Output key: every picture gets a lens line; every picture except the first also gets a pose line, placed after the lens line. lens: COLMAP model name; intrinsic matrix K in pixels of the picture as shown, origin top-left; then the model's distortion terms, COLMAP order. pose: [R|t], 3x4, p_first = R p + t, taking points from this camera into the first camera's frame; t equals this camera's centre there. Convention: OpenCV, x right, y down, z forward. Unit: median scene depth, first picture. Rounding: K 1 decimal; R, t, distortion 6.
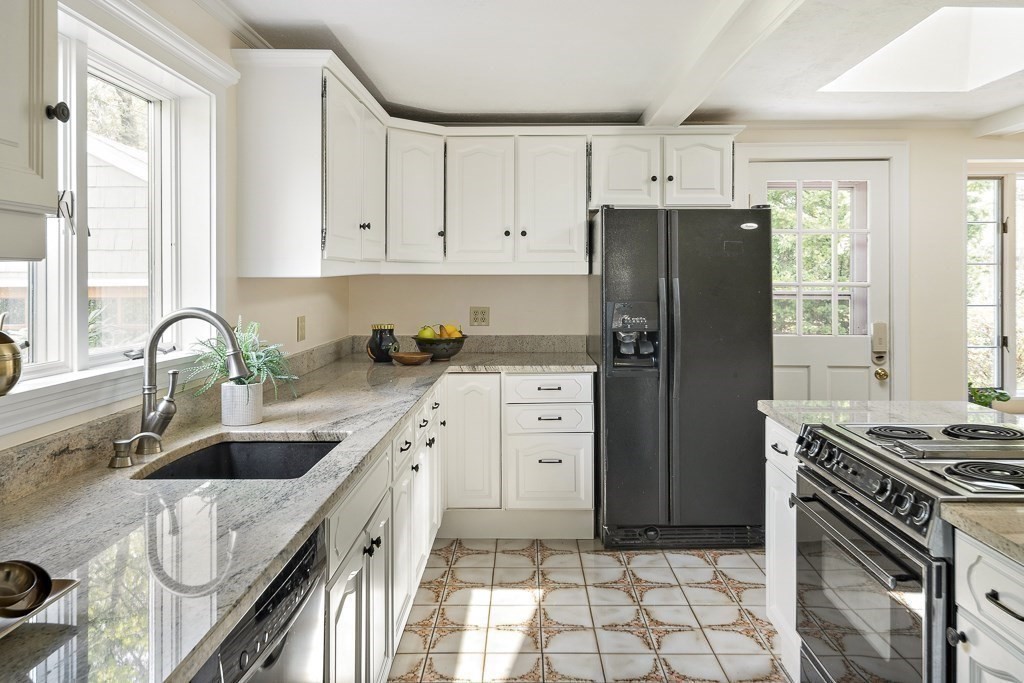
lens RADIAL K [[775.1, 0, 514.1], [0, 775.1, 285.5], [0, 0, 1]] dist [0.000460, 0.008341]
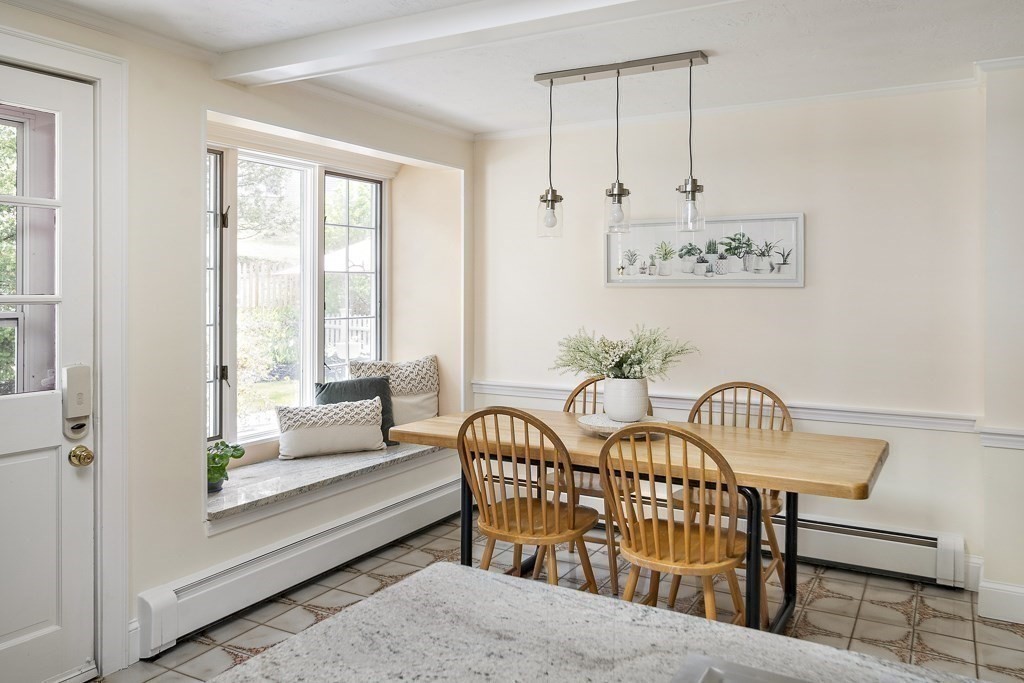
lens RADIAL K [[775.1, 0, 514.1], [0, 775.1, 285.5], [0, 0, 1]] dist [0.000460, 0.008341]
pose [[0.476692, 0.001511, 0.879069, 0.122430], [0.010066, 0.999924, -0.007178, -0.003838], [-0.879013, 0.012271, 0.476640, 0.443288]]
